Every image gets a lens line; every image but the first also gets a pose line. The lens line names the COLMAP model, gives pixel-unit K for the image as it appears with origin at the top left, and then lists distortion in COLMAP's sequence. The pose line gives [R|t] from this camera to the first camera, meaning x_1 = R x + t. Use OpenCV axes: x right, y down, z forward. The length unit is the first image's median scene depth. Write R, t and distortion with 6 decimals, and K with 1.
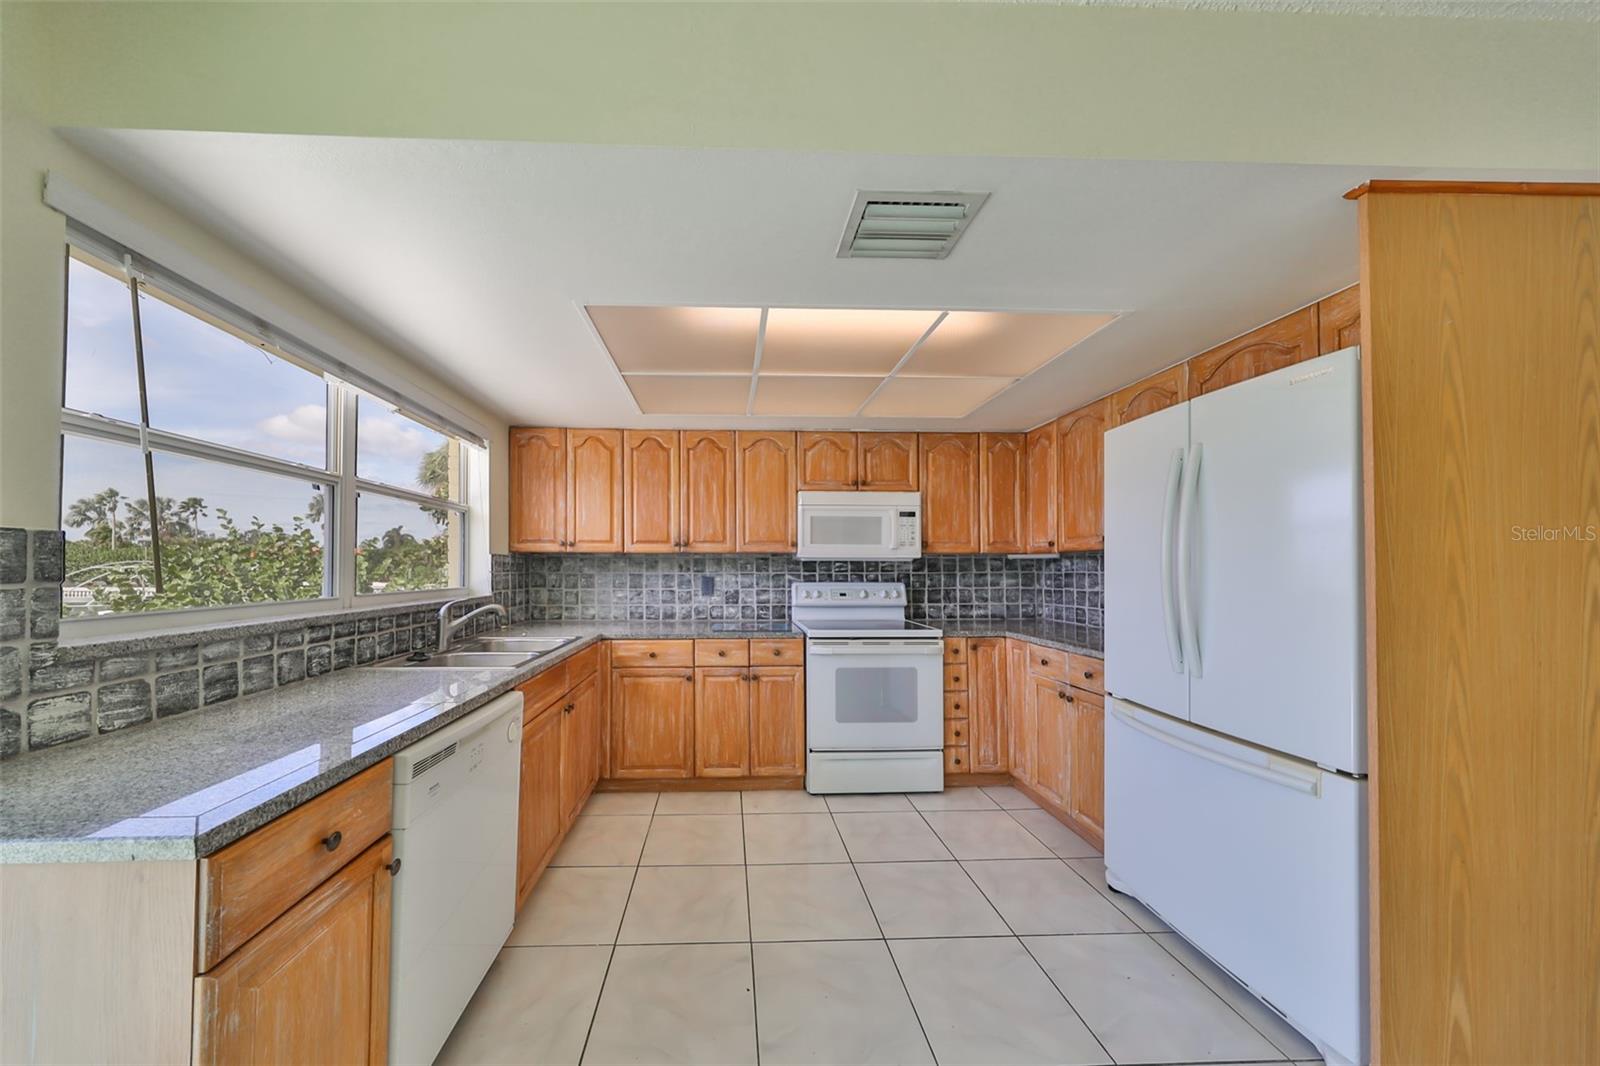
lens RADIAL K [[502.6, 0, 718.8], [0, 502.6, 563.2], [0, 0, 1]] dist [0.000728, -0.002686]
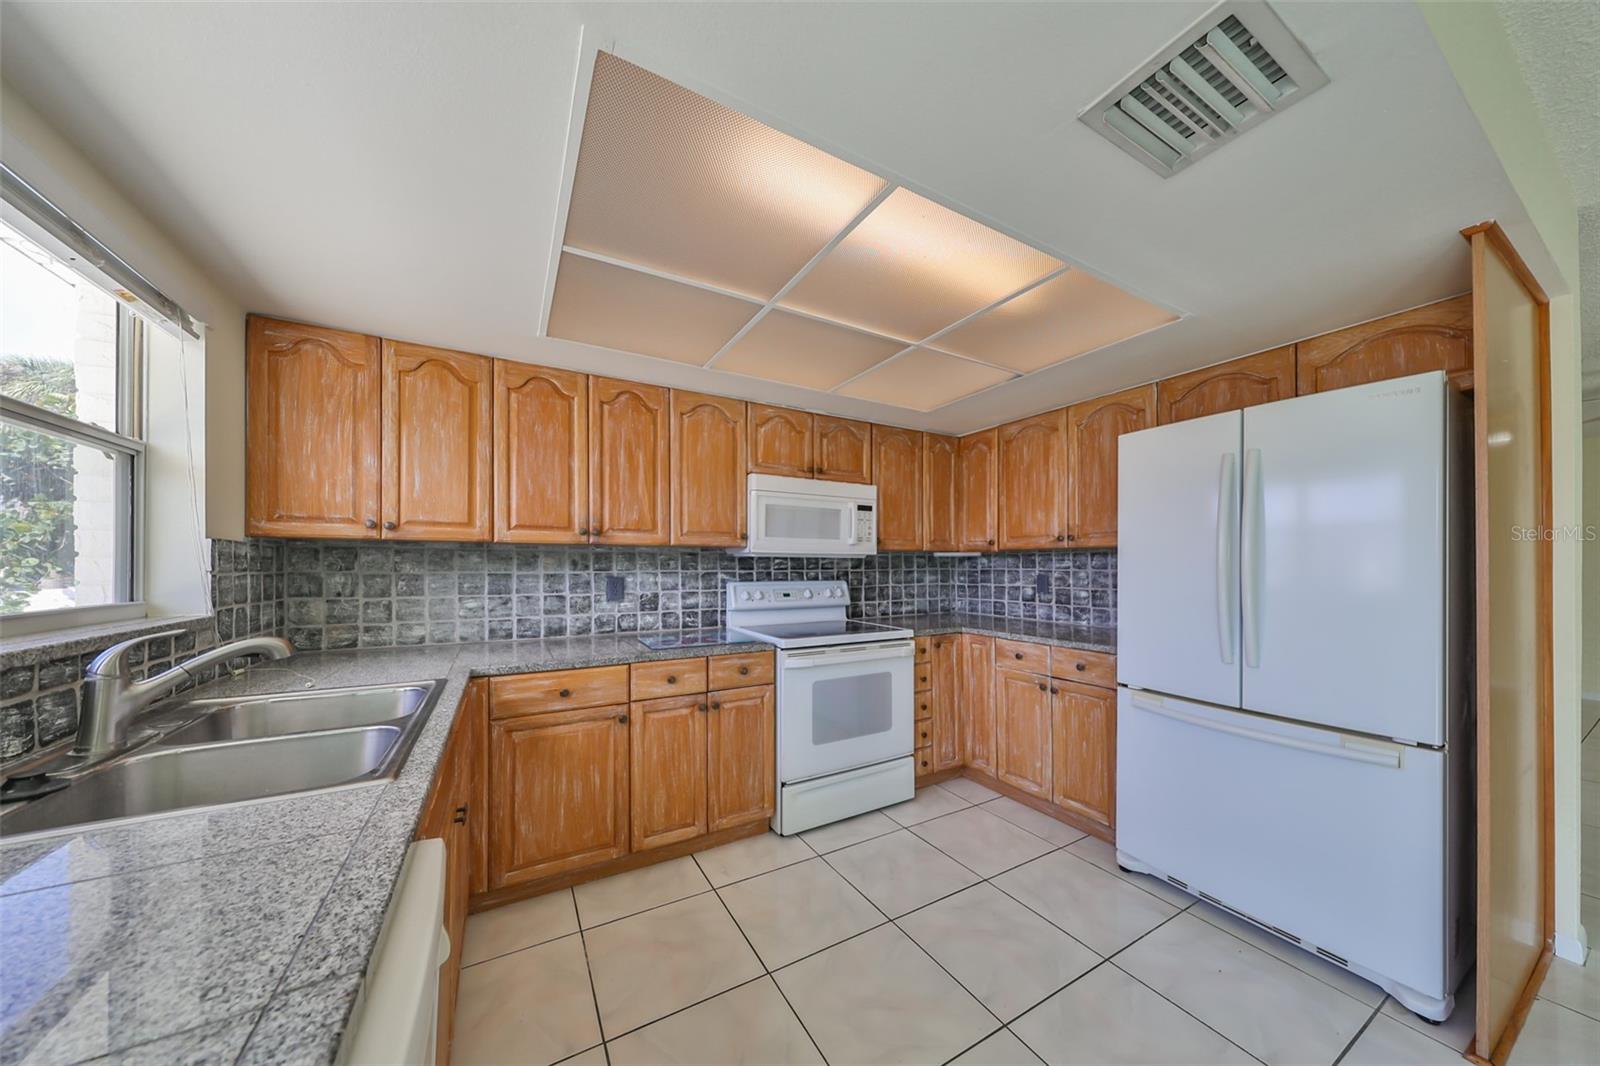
lens RADIAL K [[498.3, 0, 796.6], [0, 498.3, 562.1], [0, 0, 1]] dist [-0.000583, -0.000027]
pose [[0.864654, 0.003134, 0.502359, -0.197343], [-0.005702, 0.999977, 0.003576, 0.001169], [-0.502336, -0.005956, 0.864652, 0.255614]]
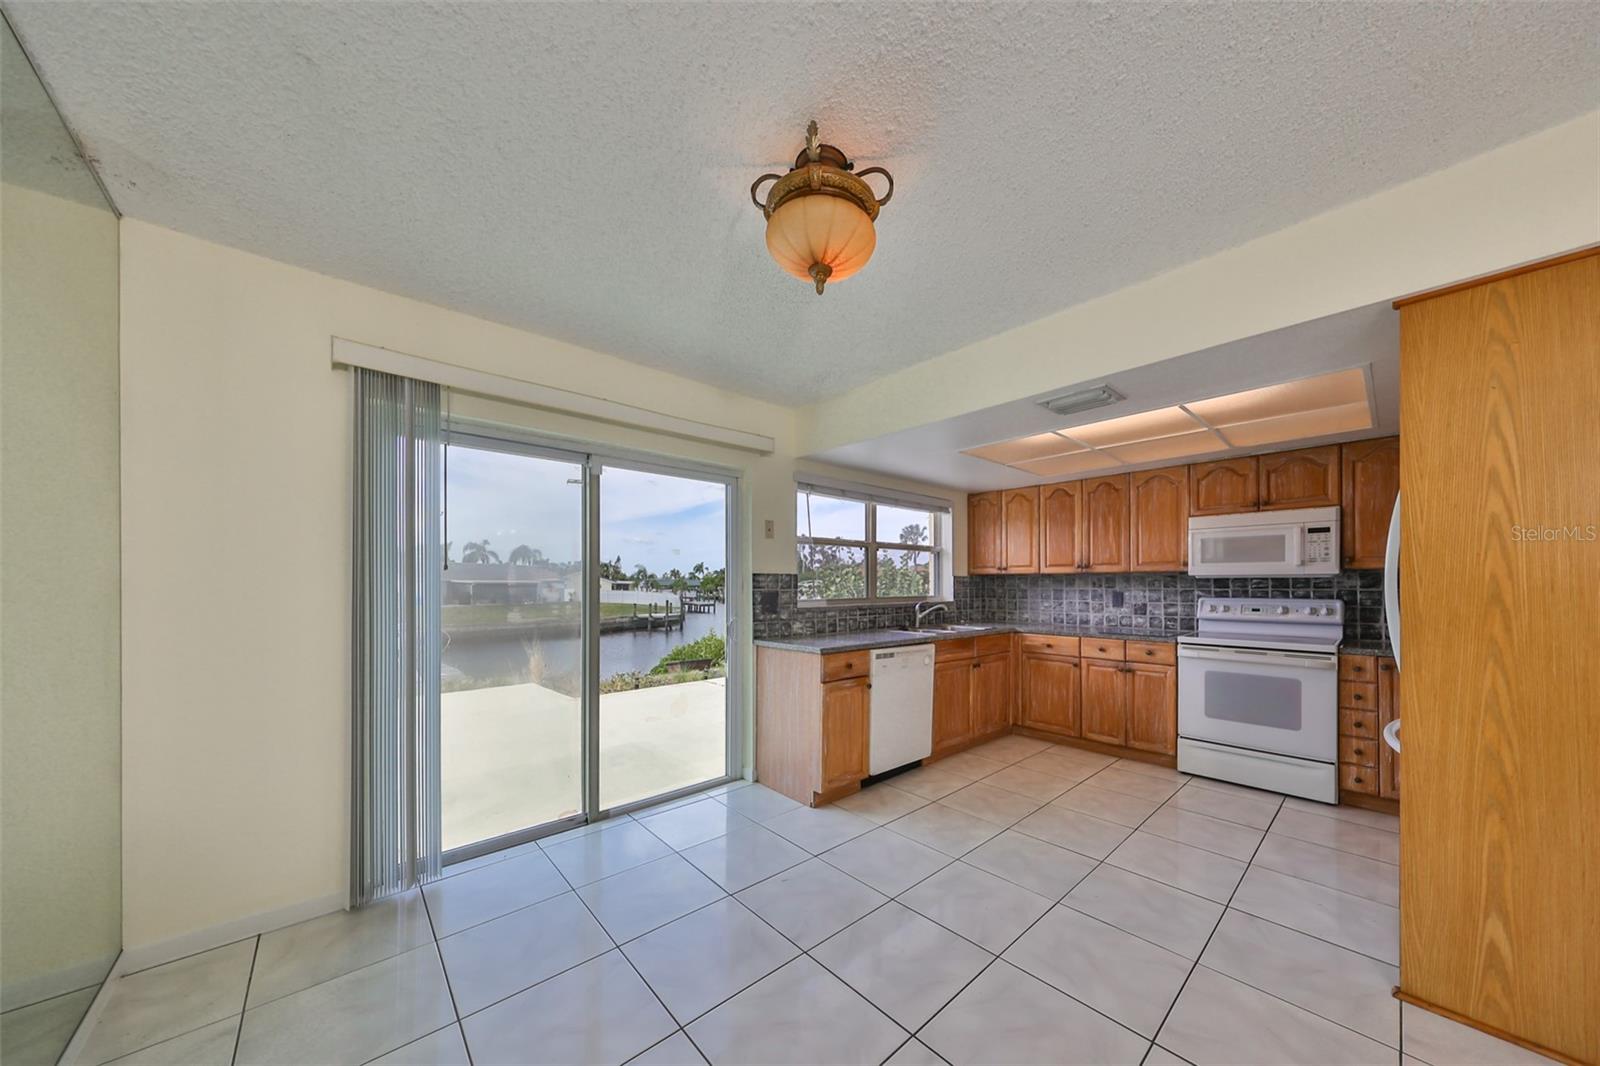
lens RADIAL K [[527.3, 0, 840.7], [0, 527.3, 587.2], [0, 0, 1]] dist [0.001004, 0.000033]
pose [[0.694642, 0.001985, -0.719352, 0.533469], [0.007624, 0.999920, 0.010121, -0.002834], [0.719315, -0.012515, 0.694572, -0.463839]]
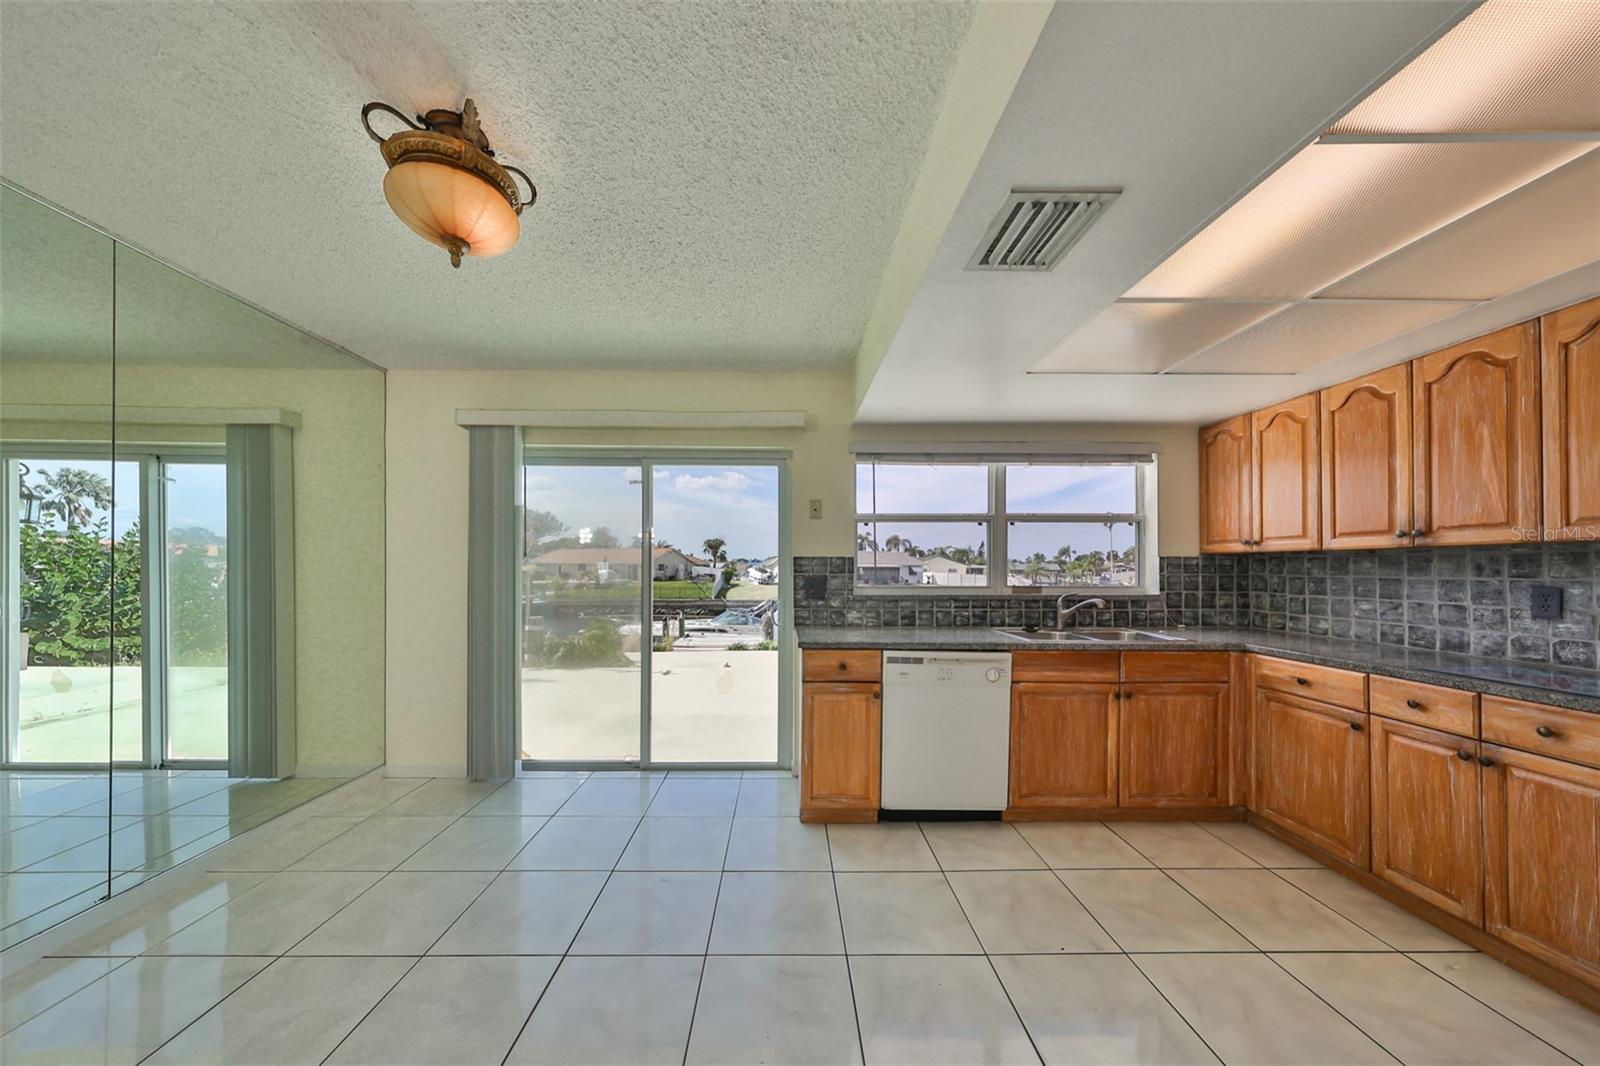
lens RADIAL K [[509.2, 0, 793.2], [0, 509.2, 567.4], [0, 0, 1]] dist [-0.001288, -0.000058]
pose [[0.026019, -0.003779, -0.999654, 0.633131], [0.007013, 0.999969, -0.003598, 0.003237], [0.999637, -0.006917, 0.026045, 0.189473]]
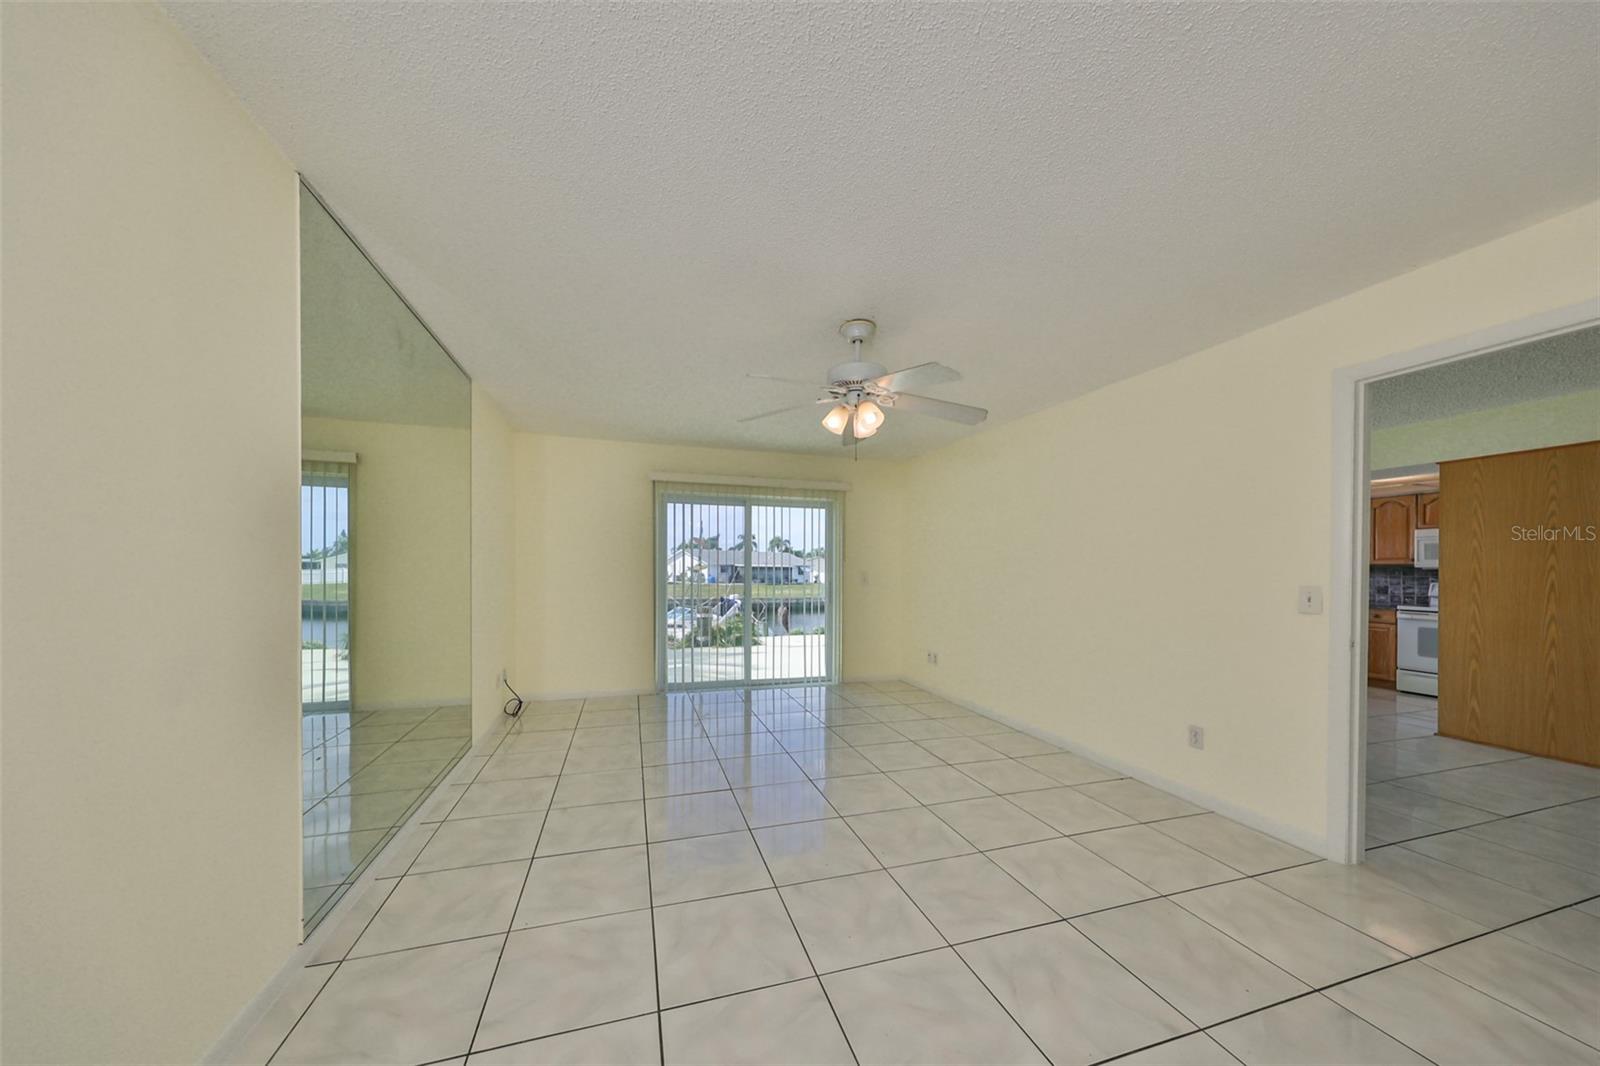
lens RADIAL K [[502.8, 0, 825.1], [0, 502.8, 578.2], [0, 0, 1]] dist [0.000021, -0.000014]
pose [[0.299627, 0.010781, -0.953996, 1.356643], [0.006259, 0.999892, 0.013266, -0.010551], [0.954036, -0.009946, 0.299527, -1.662854]]
